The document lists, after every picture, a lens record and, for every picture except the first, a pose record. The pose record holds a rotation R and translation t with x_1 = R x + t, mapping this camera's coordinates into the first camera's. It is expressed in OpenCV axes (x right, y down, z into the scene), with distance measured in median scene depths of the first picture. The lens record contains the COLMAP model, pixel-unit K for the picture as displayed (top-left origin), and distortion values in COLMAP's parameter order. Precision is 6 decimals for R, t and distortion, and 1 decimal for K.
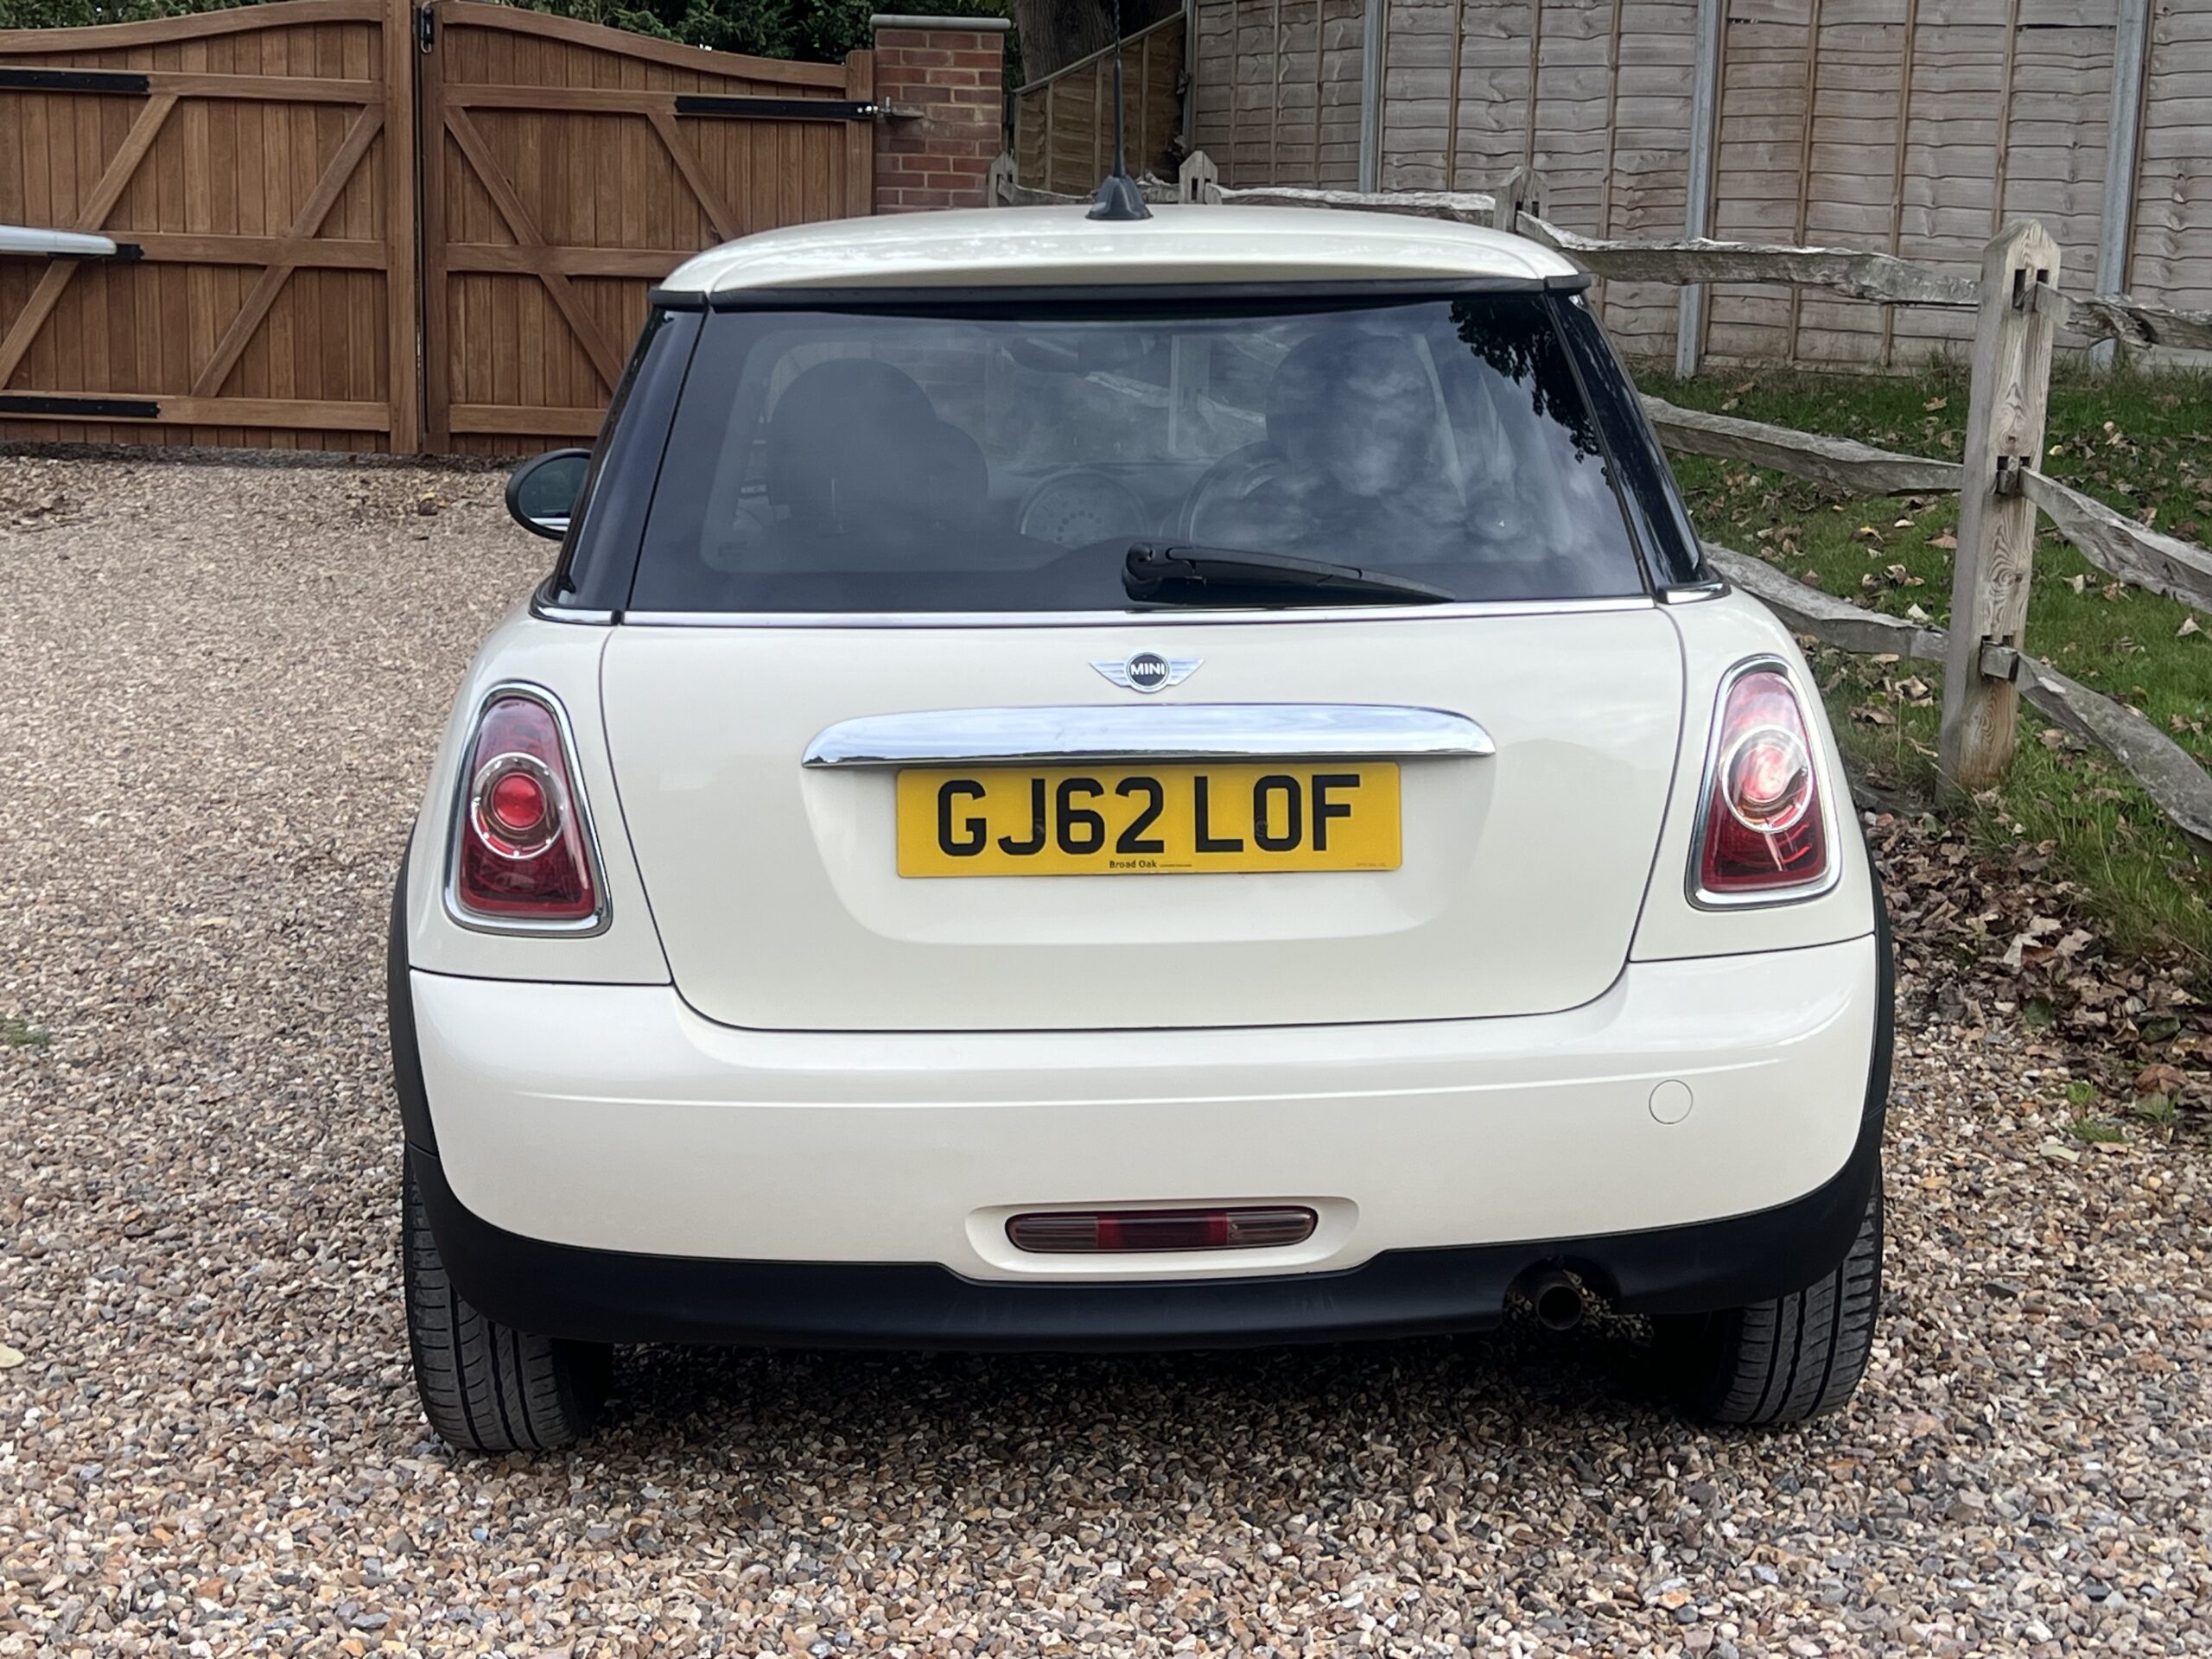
lens RADIAL K [[3243.2, 0, 1106.0], [0, 3243.2, 829.5], [0, 0, 1]] dist [0.111226, -0.177093]
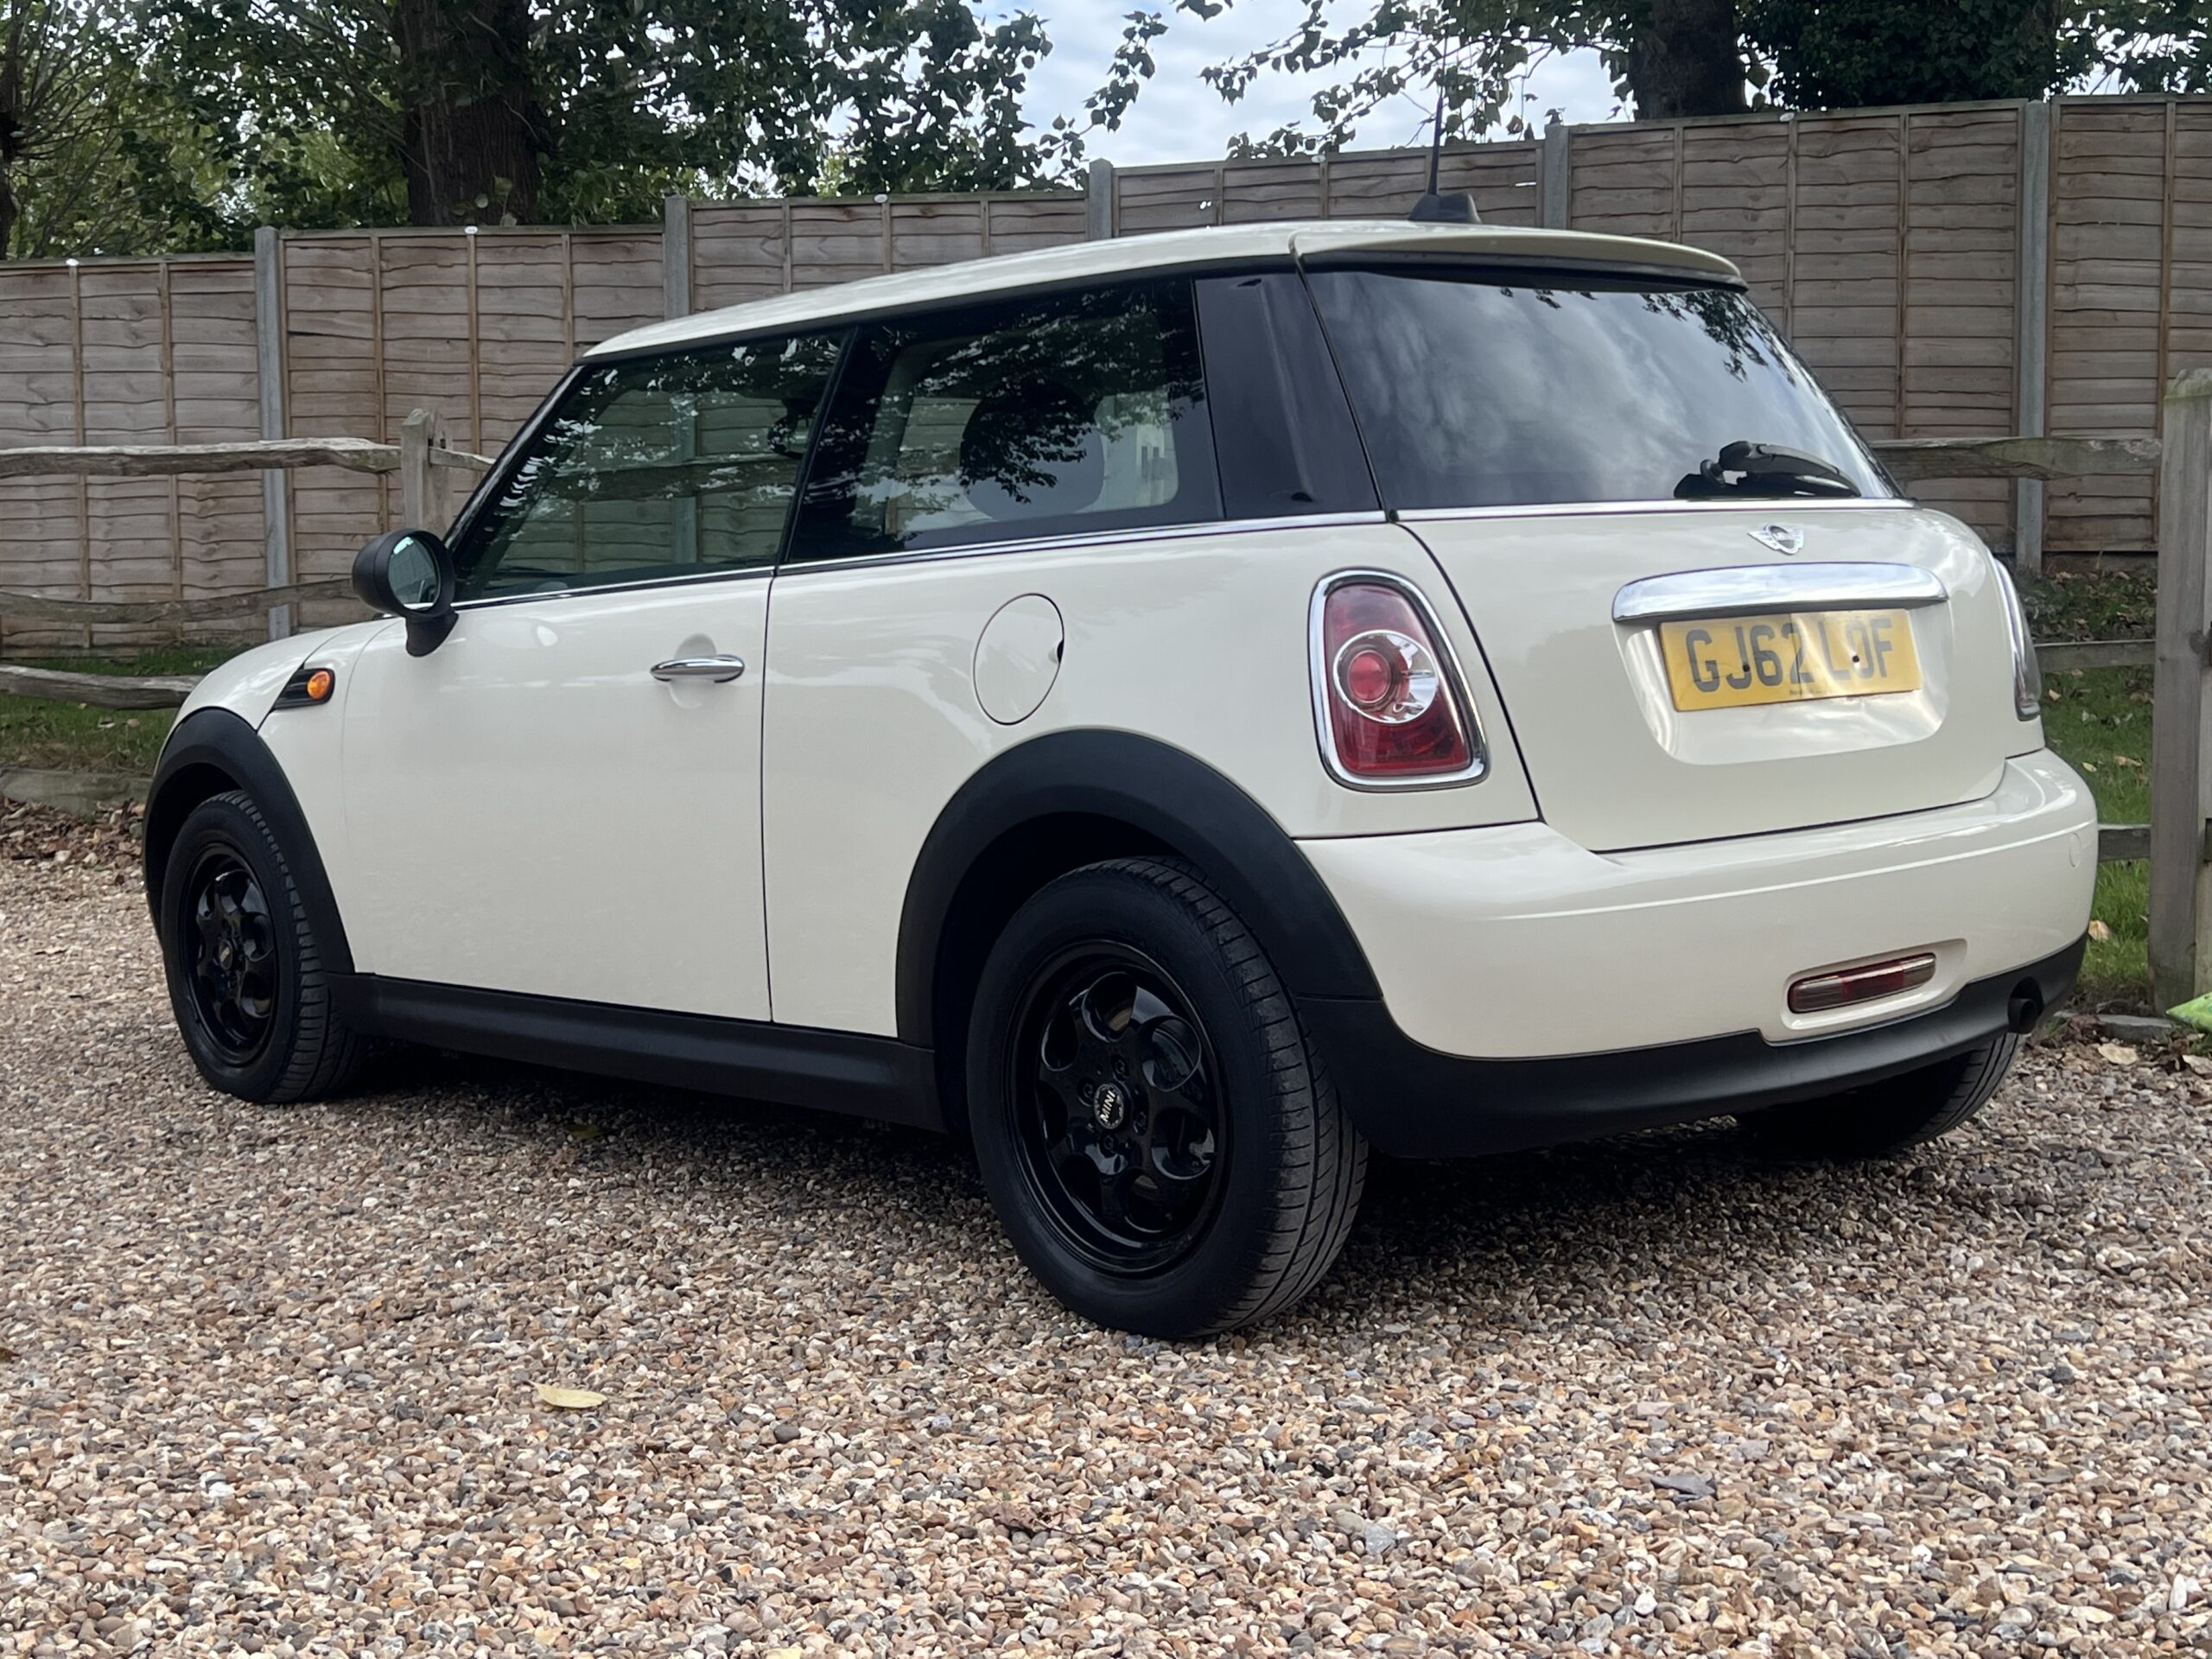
lens RADIAL K [[2824.9, 0, 1107.9], [0, 2824.9, 868.6], [0, 0, 1]] dist [0.139435, -0.349230]
pose [[0.770113, -0.078832, 0.633017, -0.579466], [0.142107, 0.988599, -0.049770, 0.061111], [-0.621877, 0.128285, 0.772536, 0.220629]]
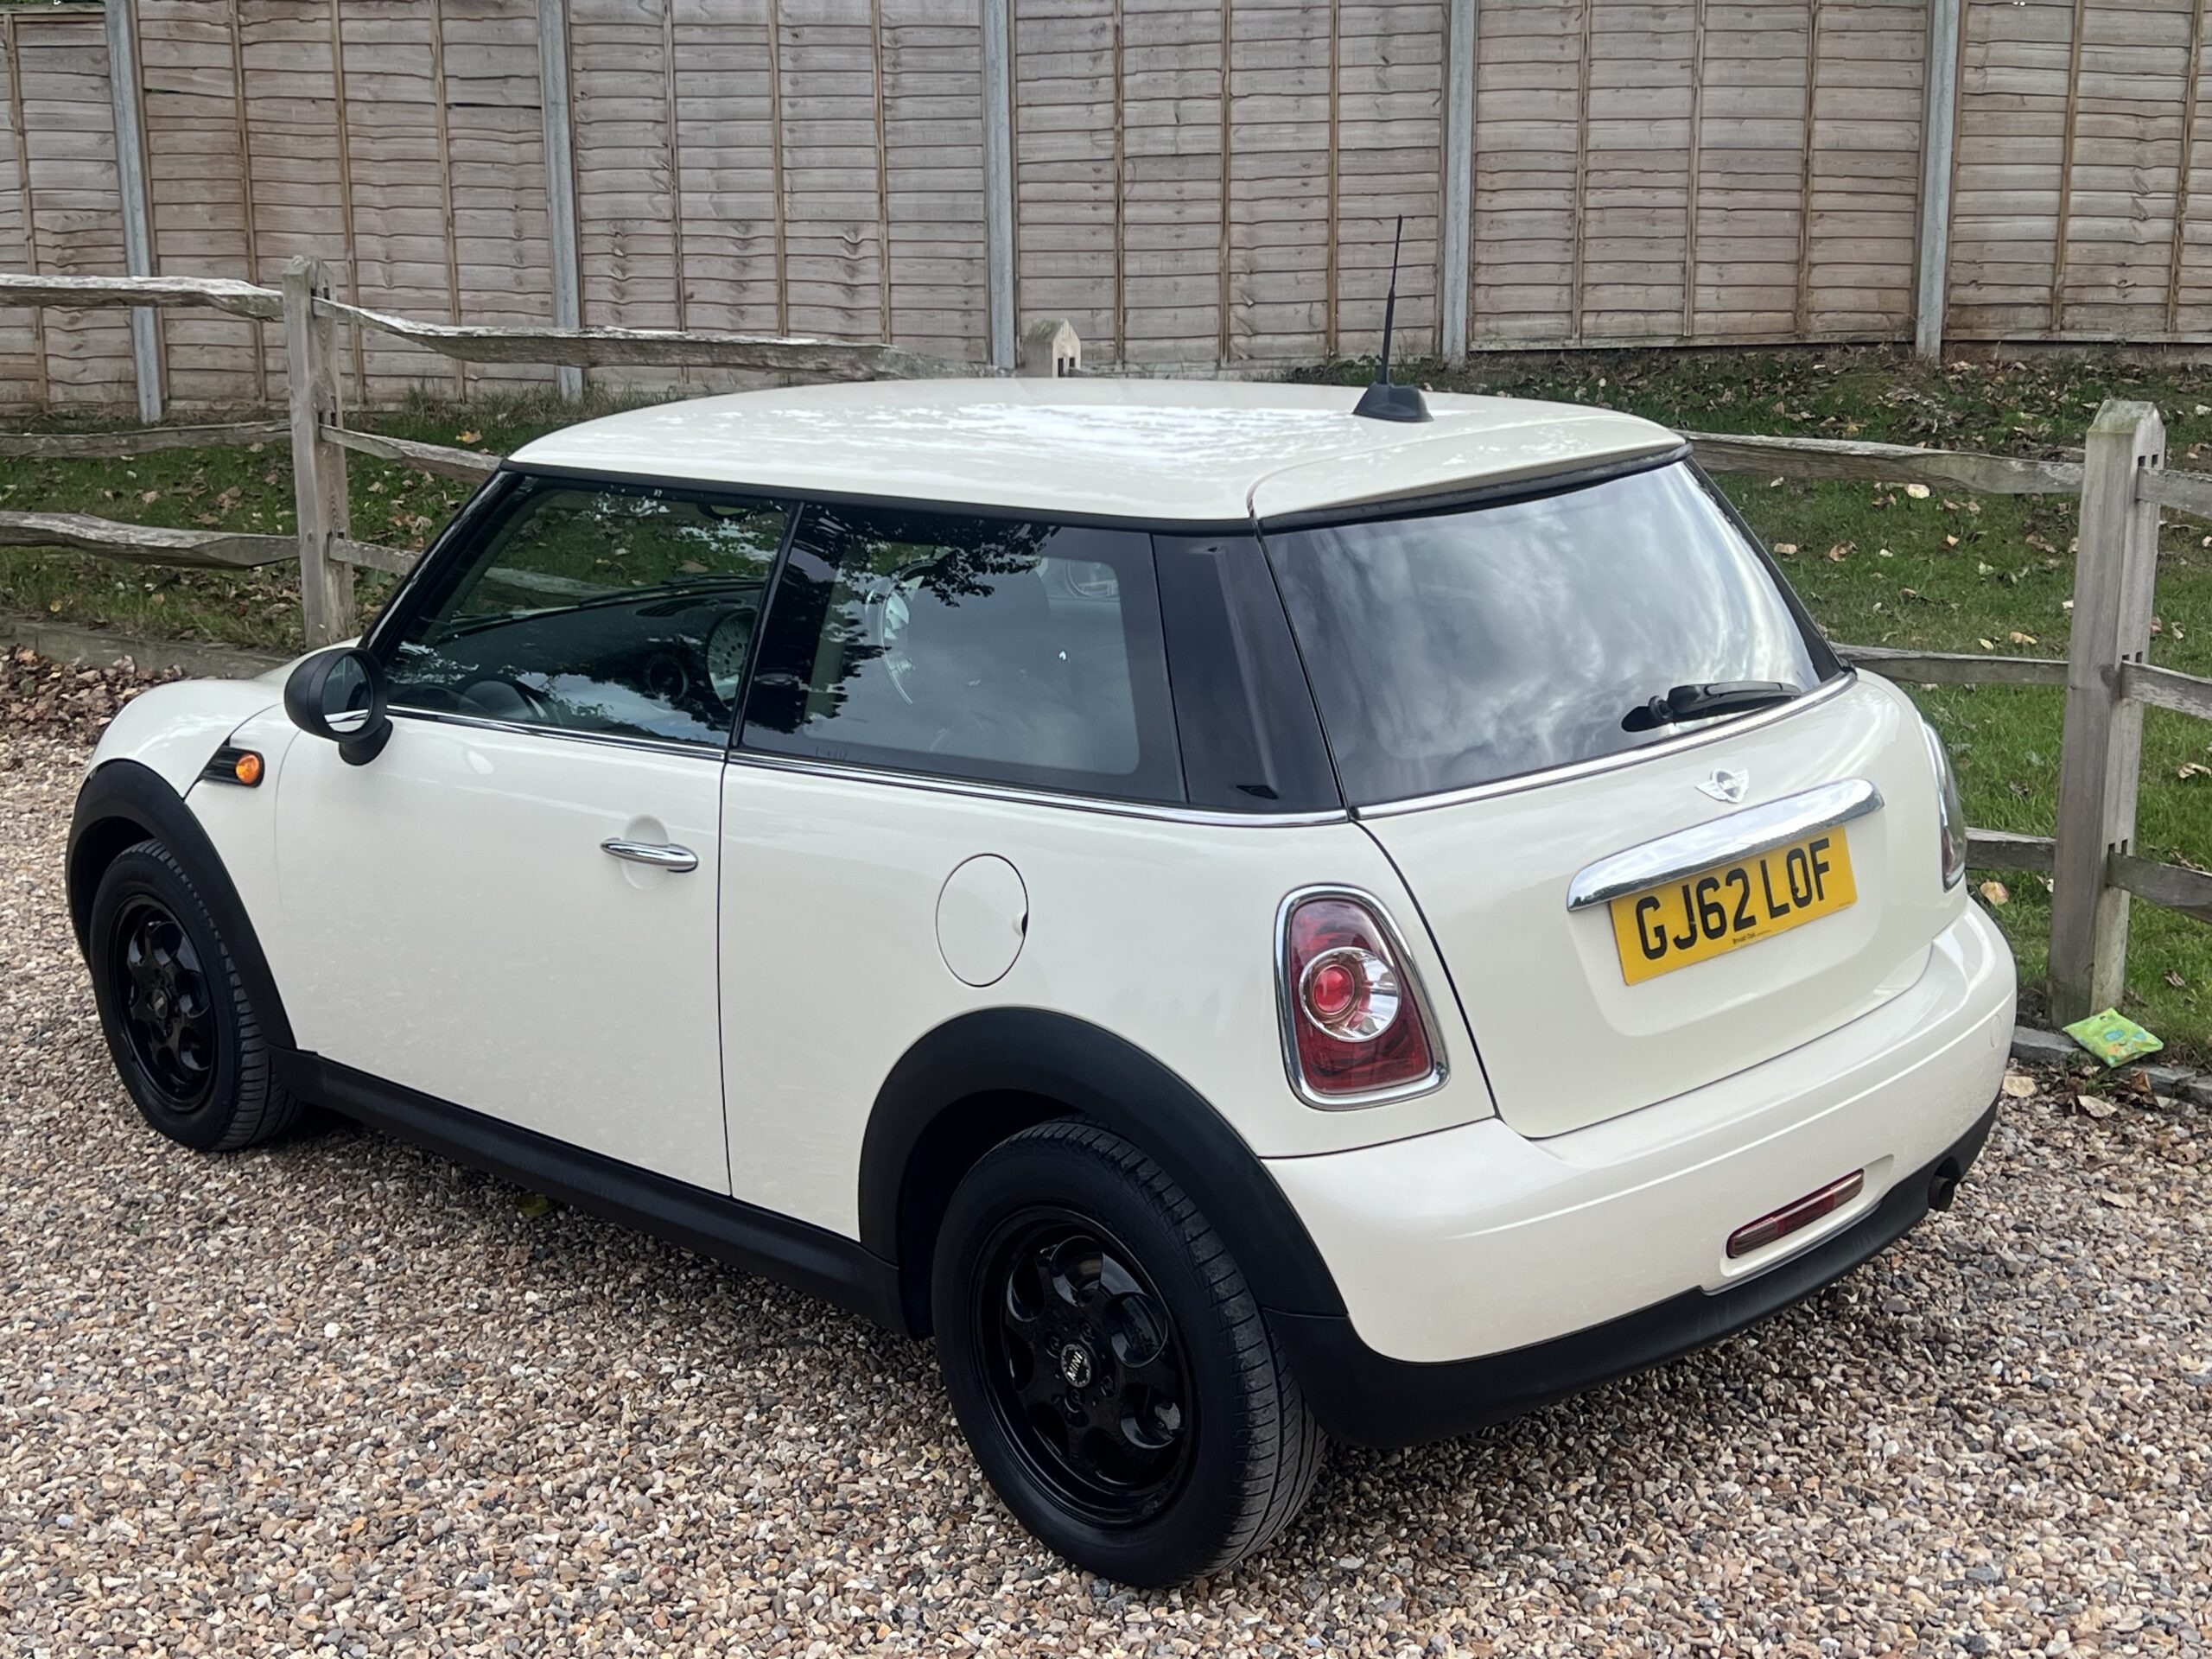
lens RADIAL K [[2831.0, 0, 1122.3], [0, 2831.0, 846.7], [0, 0, 1]] dist [0.115349, -0.262646]
pose [[0.737992, -0.172506, 0.652388, -0.582199], [0.147455, 0.984634, 0.093557, -0.107399], [-0.658502, 0.027154, 0.752089, 0.212286]]
